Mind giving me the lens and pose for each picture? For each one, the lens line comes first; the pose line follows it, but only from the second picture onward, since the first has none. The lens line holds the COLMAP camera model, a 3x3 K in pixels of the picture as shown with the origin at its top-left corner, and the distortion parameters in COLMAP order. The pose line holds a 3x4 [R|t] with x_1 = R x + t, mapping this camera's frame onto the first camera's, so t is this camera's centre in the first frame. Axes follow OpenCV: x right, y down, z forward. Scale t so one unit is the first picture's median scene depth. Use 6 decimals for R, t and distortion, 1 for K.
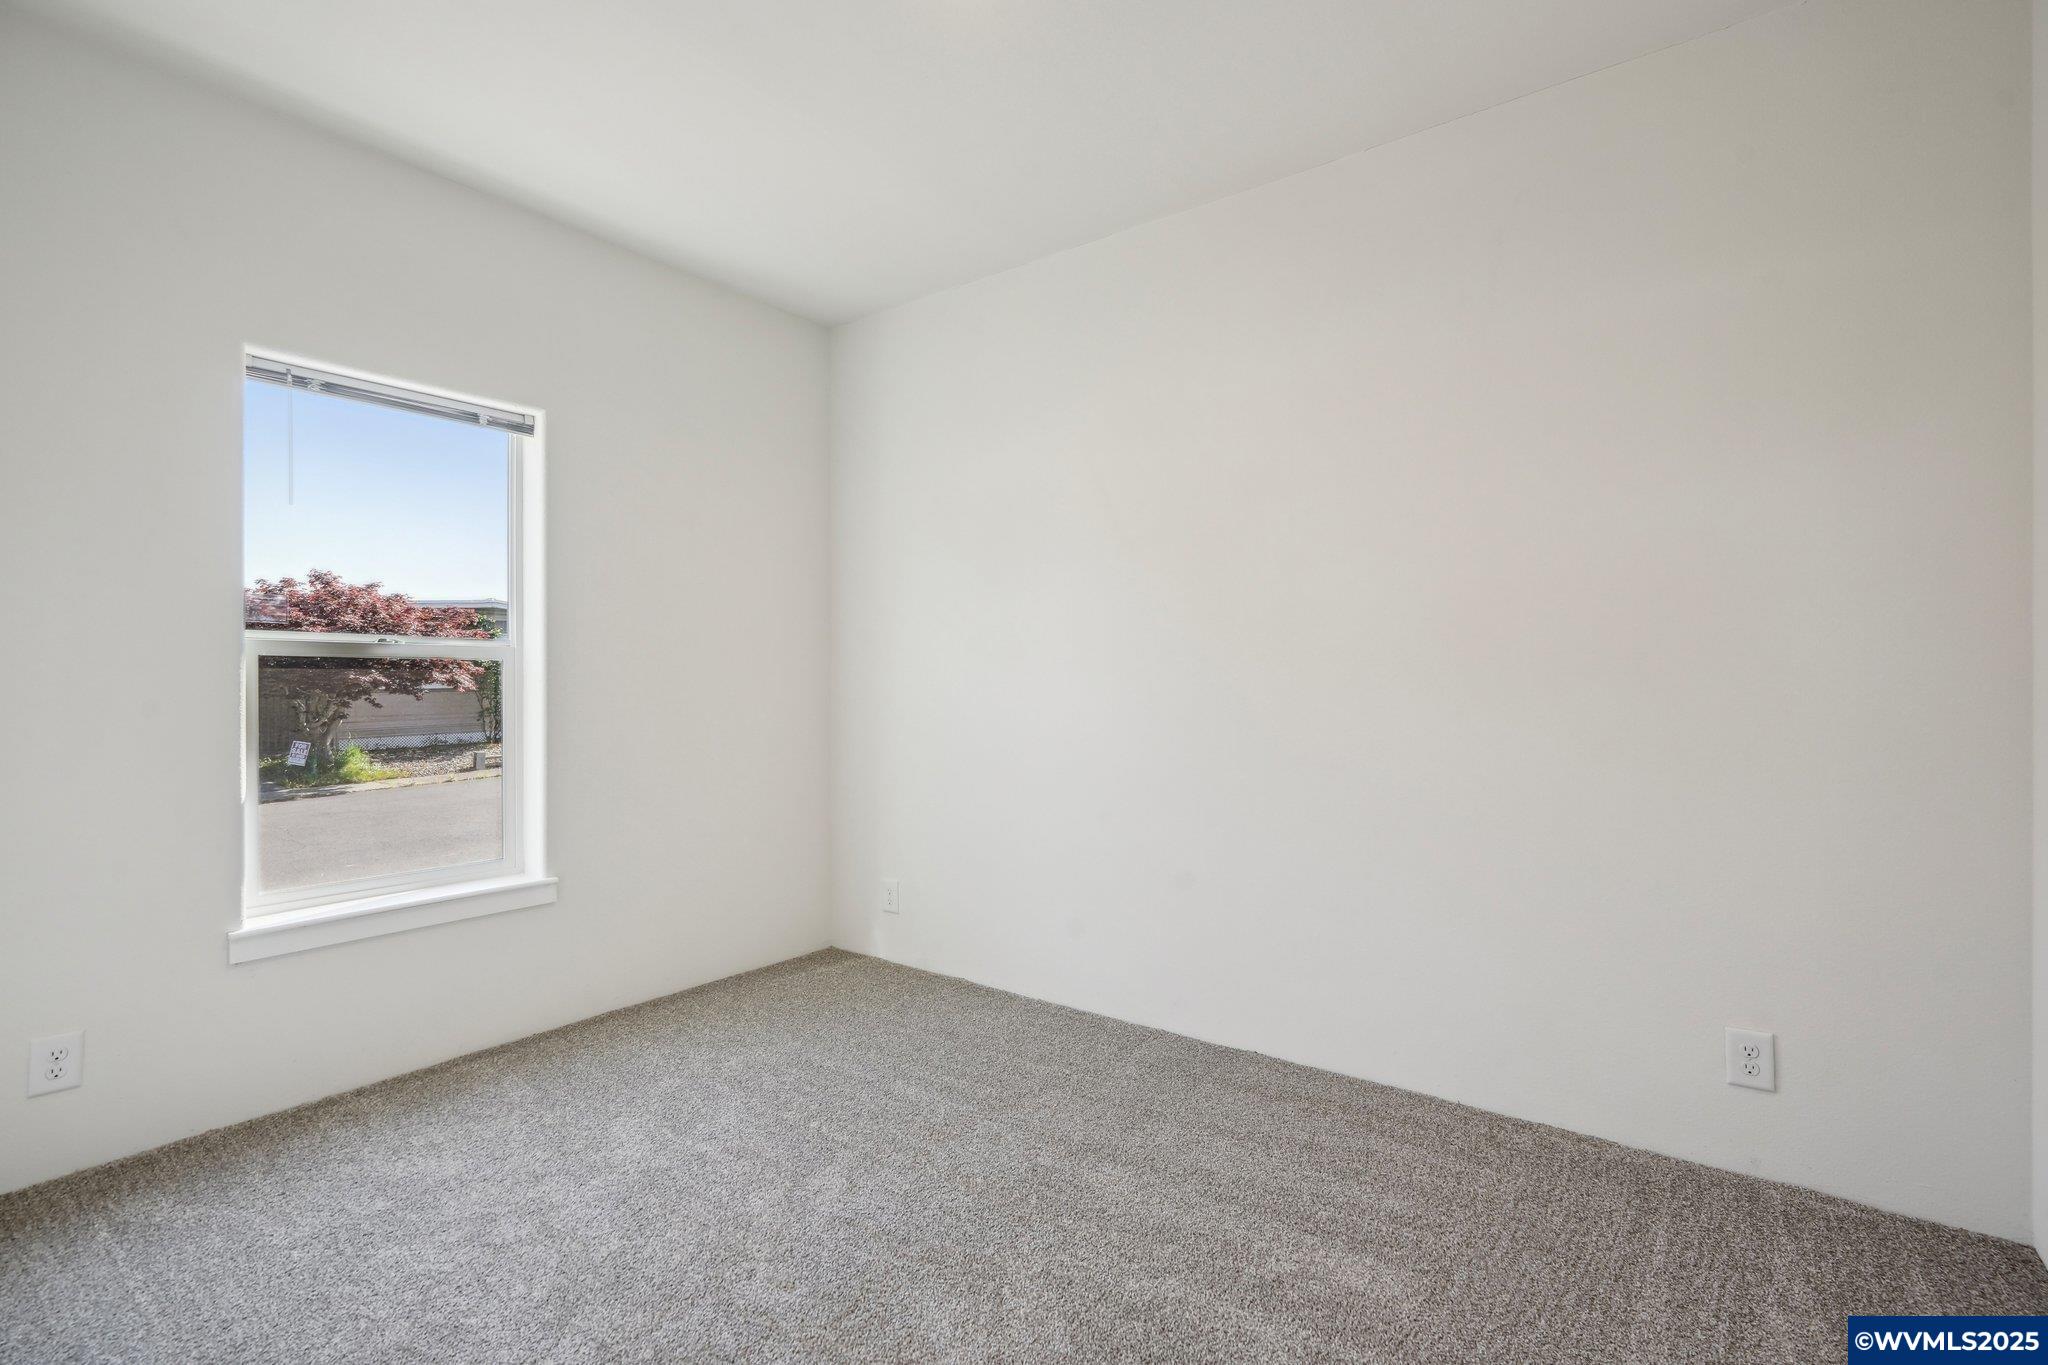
lens RADIAL K [[930.5, 0, 1003.7], [0, 930.5, 685.9], [0, 0, 1]] dist [-0.004489, 0.001793]
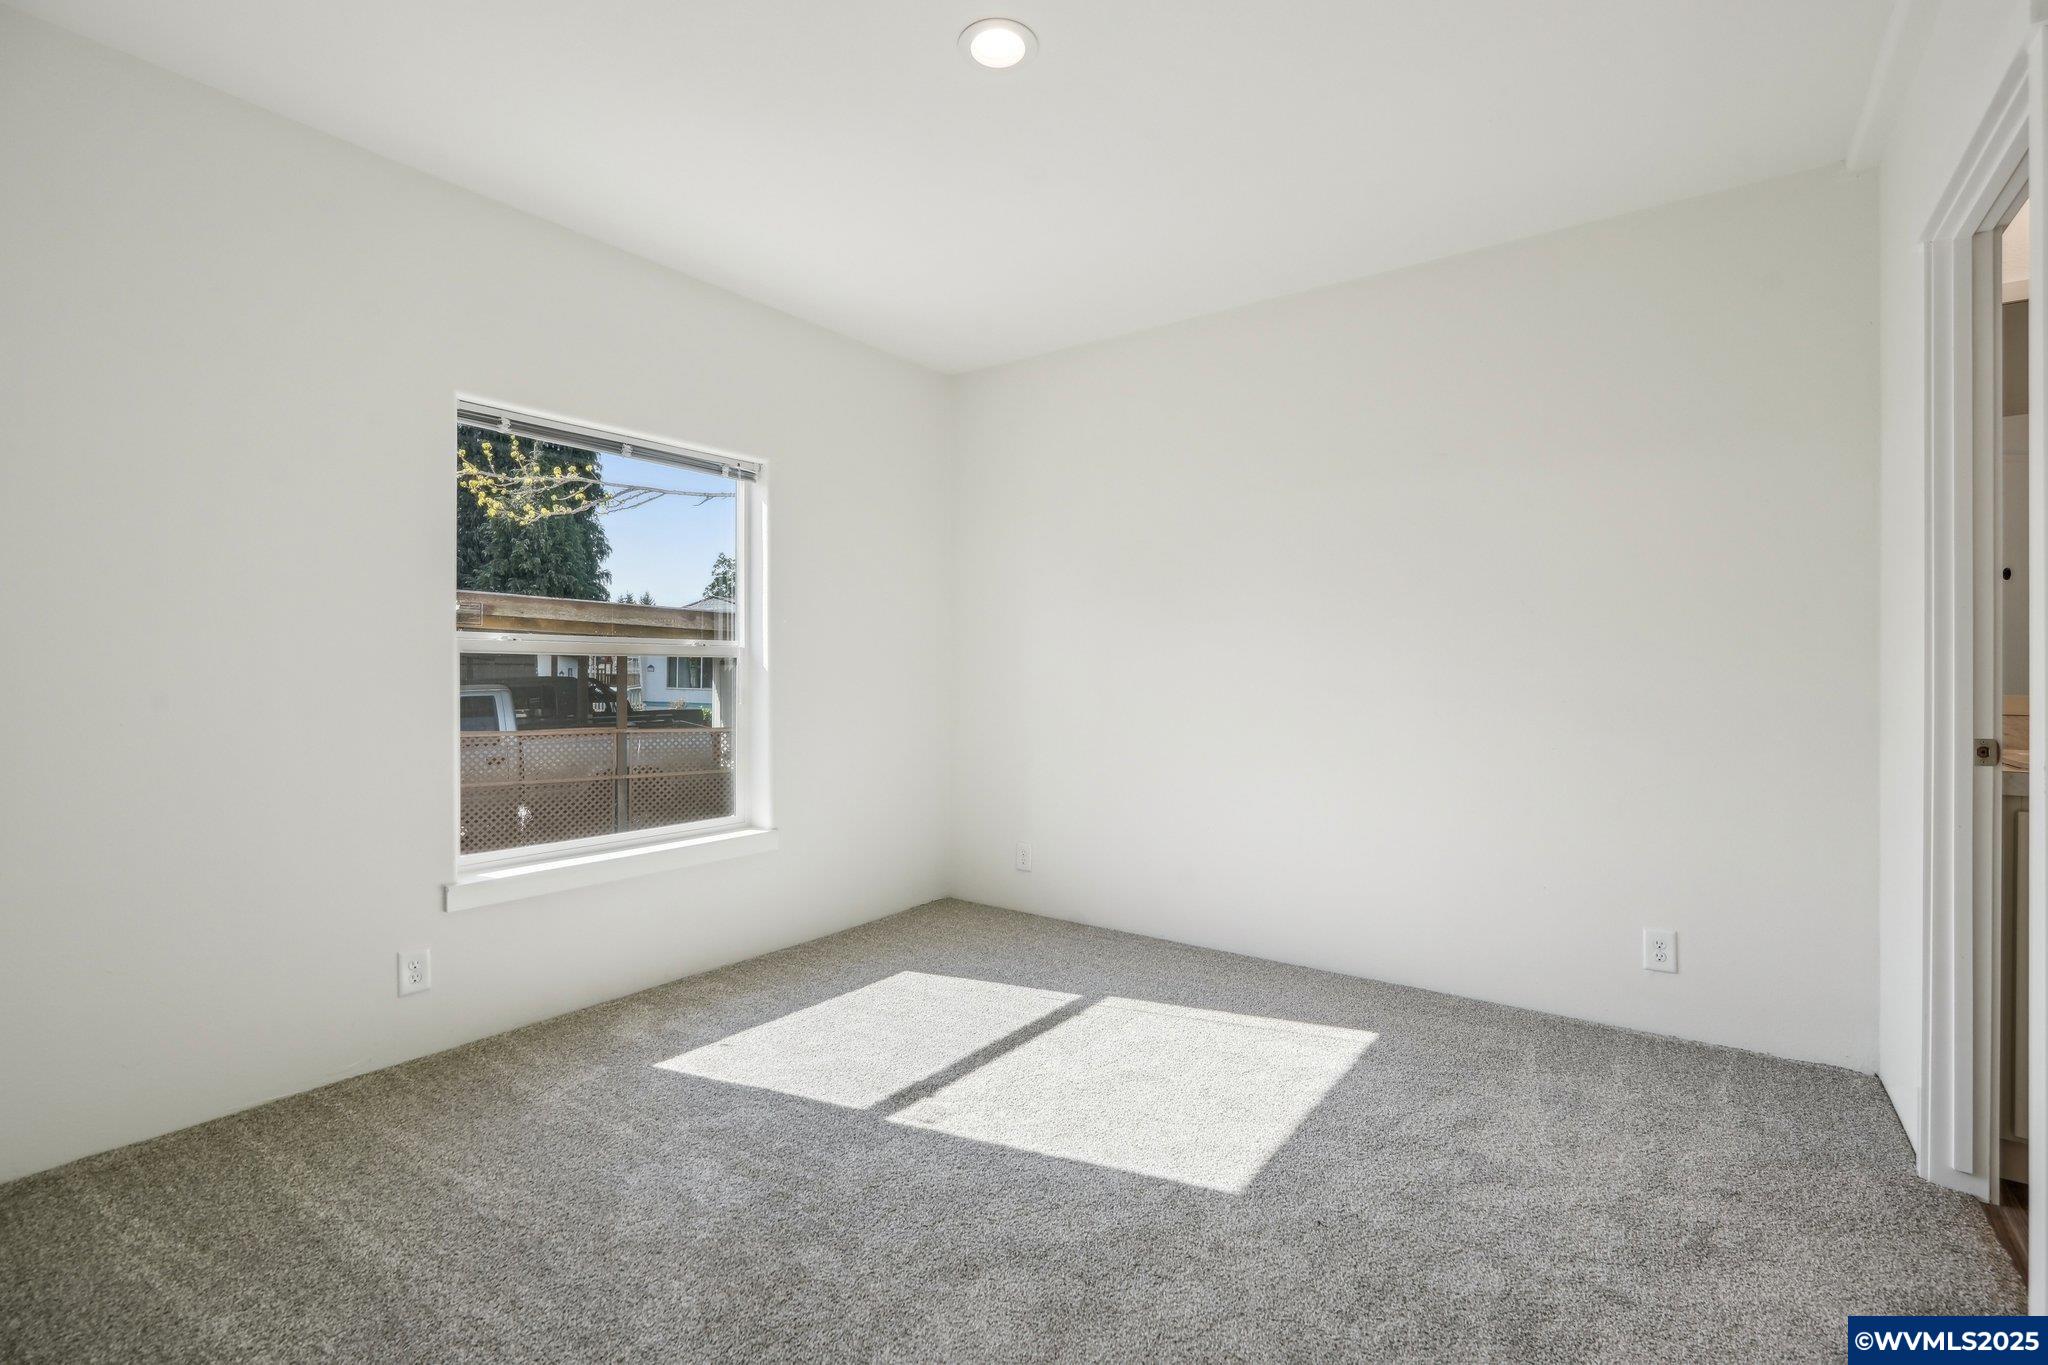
lens RADIAL K [[930.5, 0, 1013.6], [0, 930.5, 680.0], [0, 0, 1]] dist [-0.004489, 0.001793]
pose [[0.996731, -0.002148, 0.080762, -0.261438], [0.001895, 0.999993, 0.003205, -0.002722], [-0.080768, -0.003042, 0.996728, -0.293964]]
